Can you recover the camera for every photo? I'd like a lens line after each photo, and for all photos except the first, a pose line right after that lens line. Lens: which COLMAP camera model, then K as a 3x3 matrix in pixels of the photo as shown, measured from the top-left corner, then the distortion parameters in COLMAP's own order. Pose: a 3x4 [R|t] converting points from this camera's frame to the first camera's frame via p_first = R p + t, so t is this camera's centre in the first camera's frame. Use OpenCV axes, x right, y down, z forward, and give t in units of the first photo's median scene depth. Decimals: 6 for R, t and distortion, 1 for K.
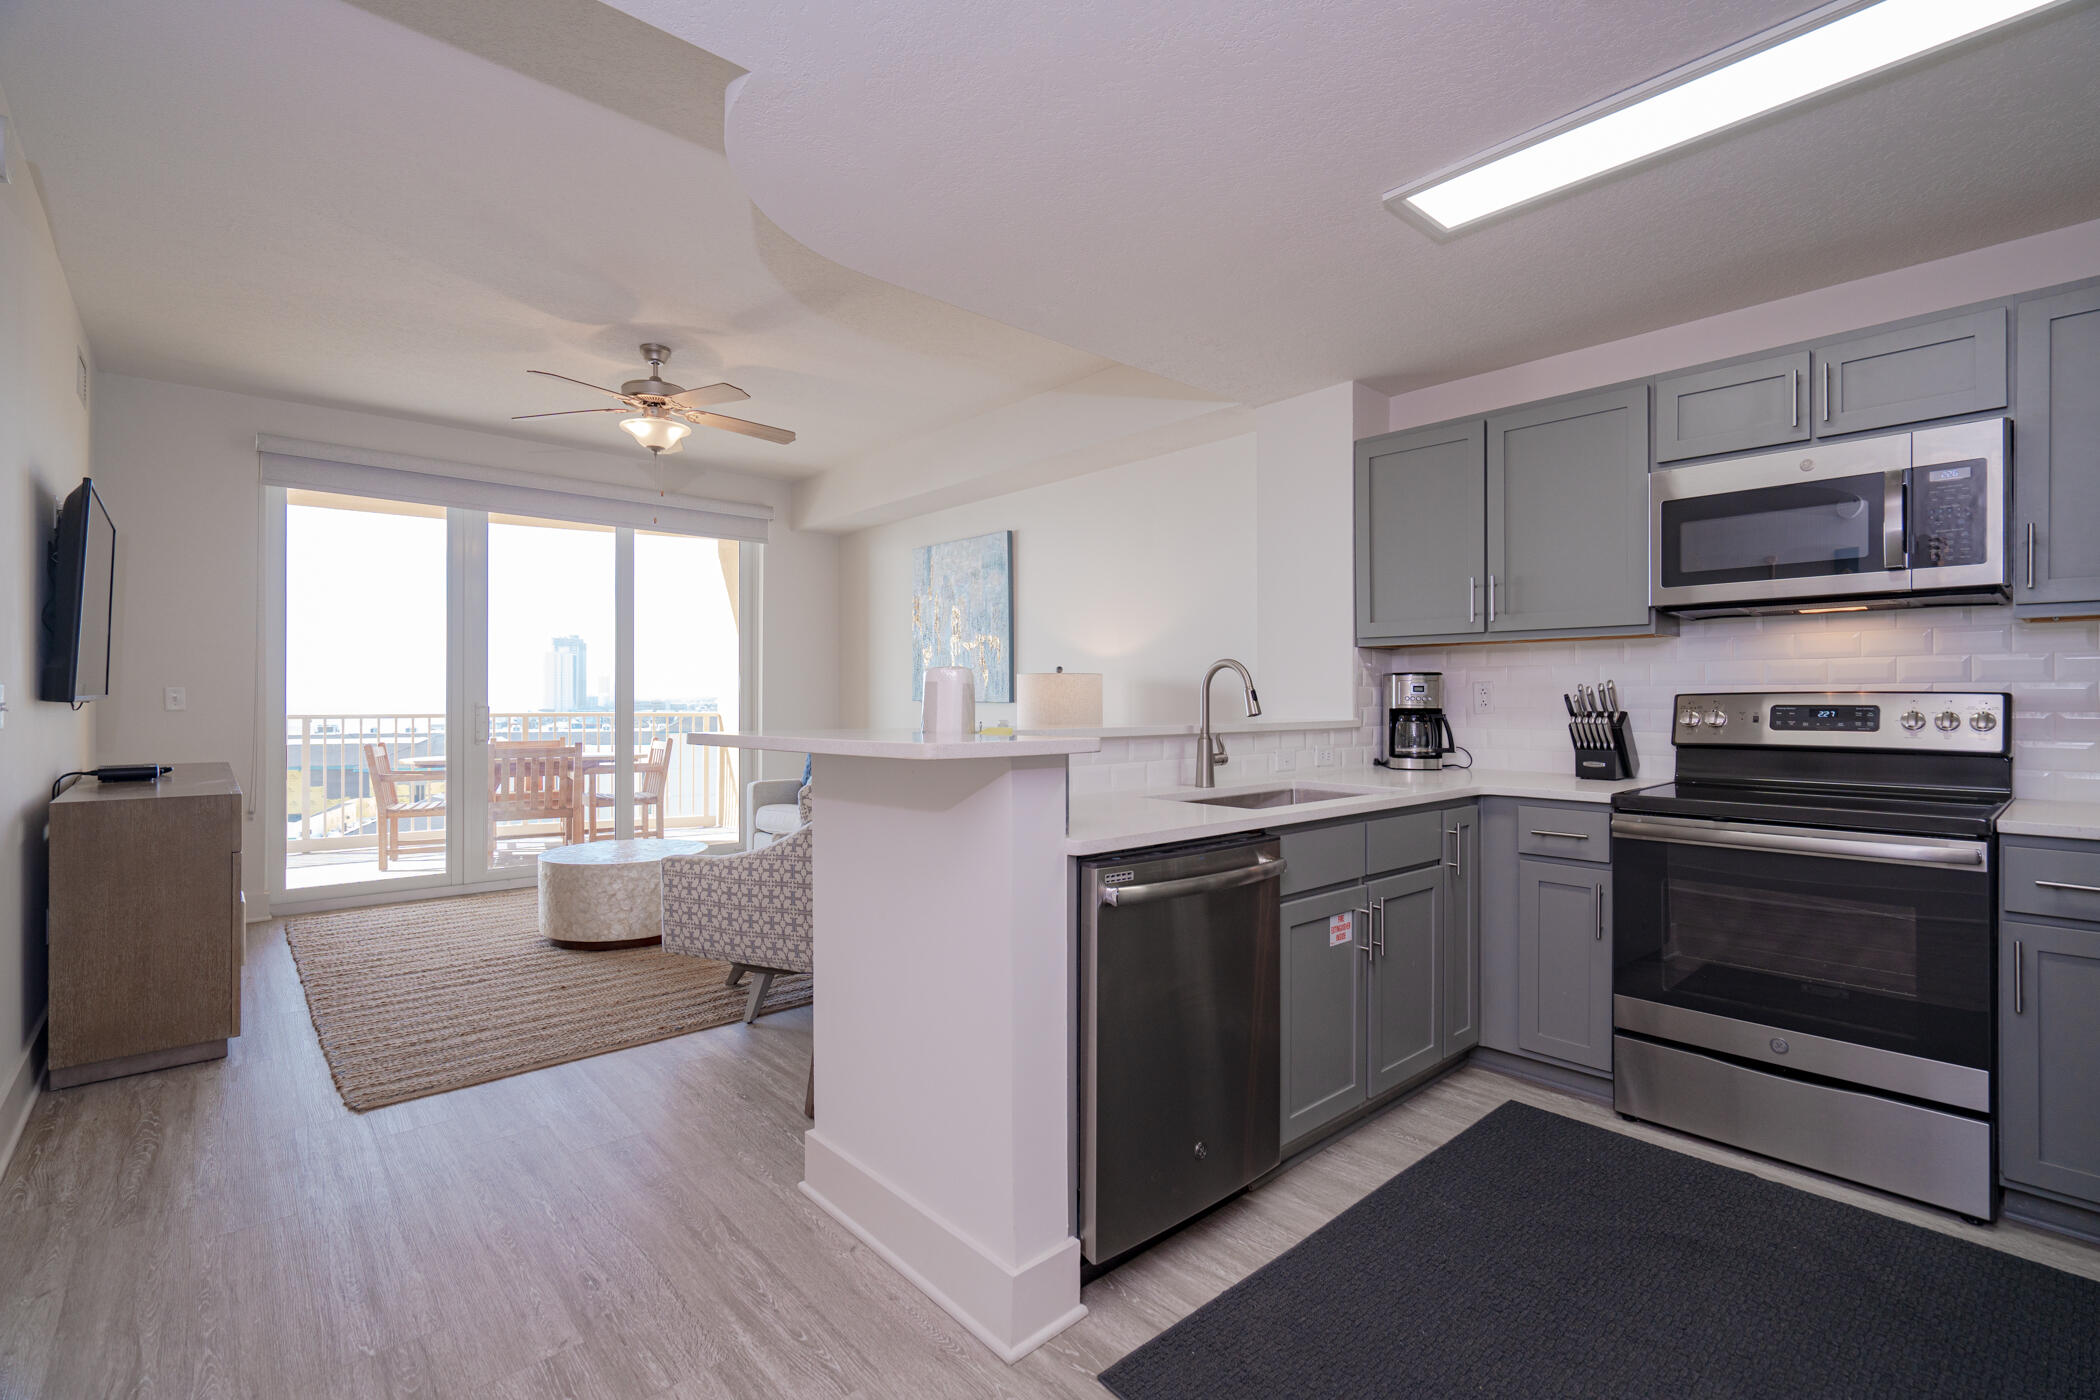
lens RADIAL K [[944.0, 0, 1047.8], [0, 944.0, 695.0], [0, 0, 1]] dist [-0.002076, 0.000750]
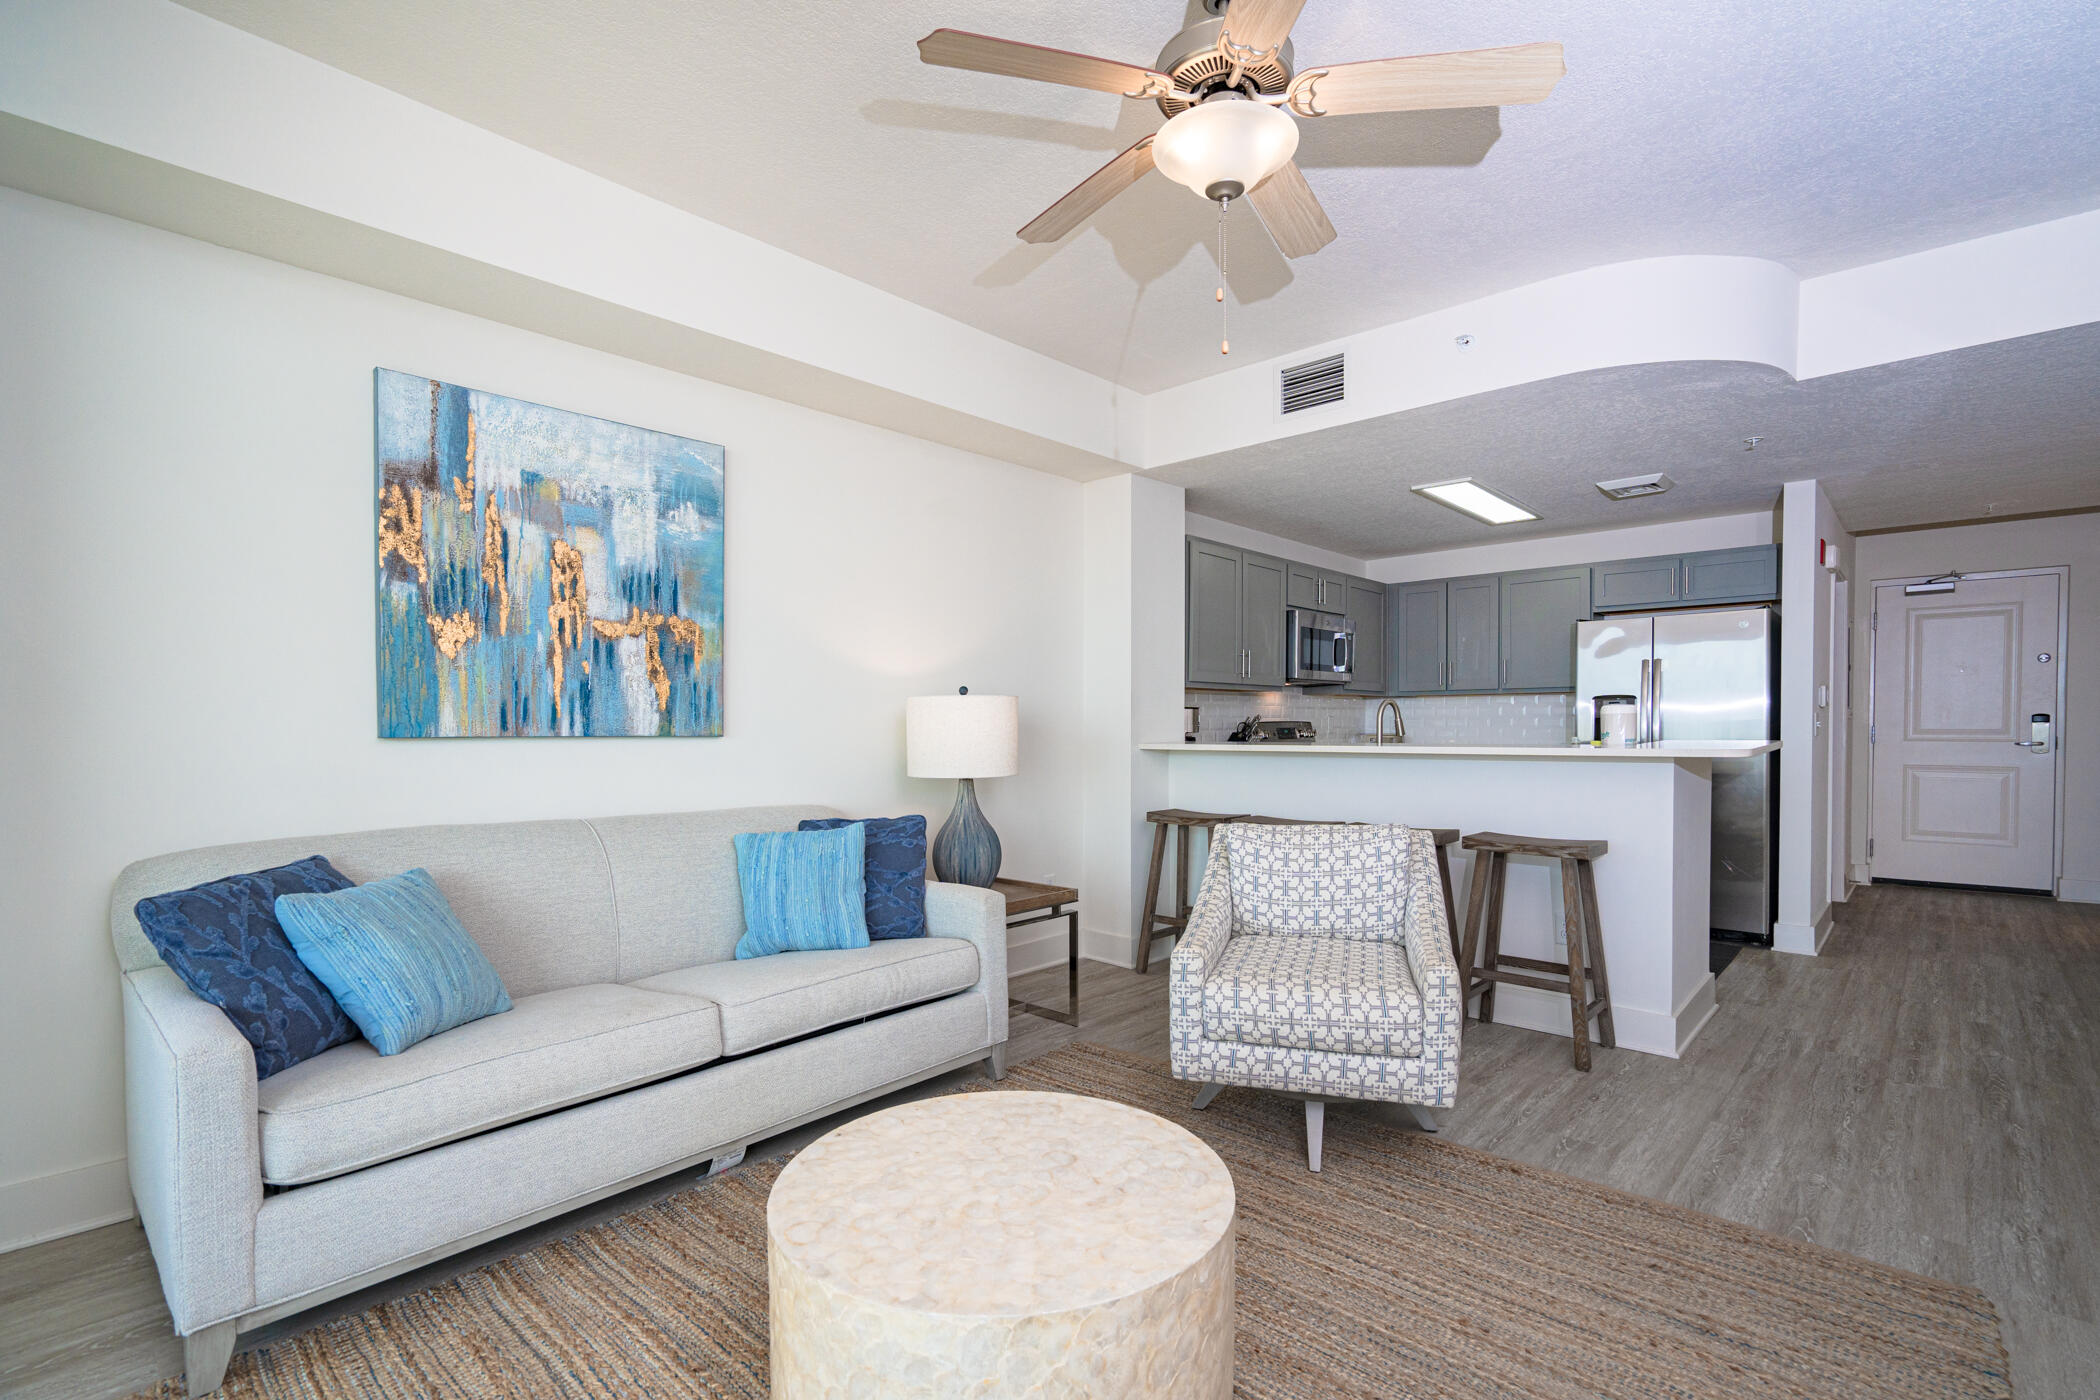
lens RADIAL K [[967.7, 0, 1046.1], [0, 967.7, 736.1], [0, 0, 1]] dist [0.000127, 0.000107]
pose [[-0.096258, -0.016714, 0.995216, -1.266421], [0.003211, 0.999849, 0.017102, -0.003442], [-0.995351, 0.004842, -0.096190, 1.620630]]
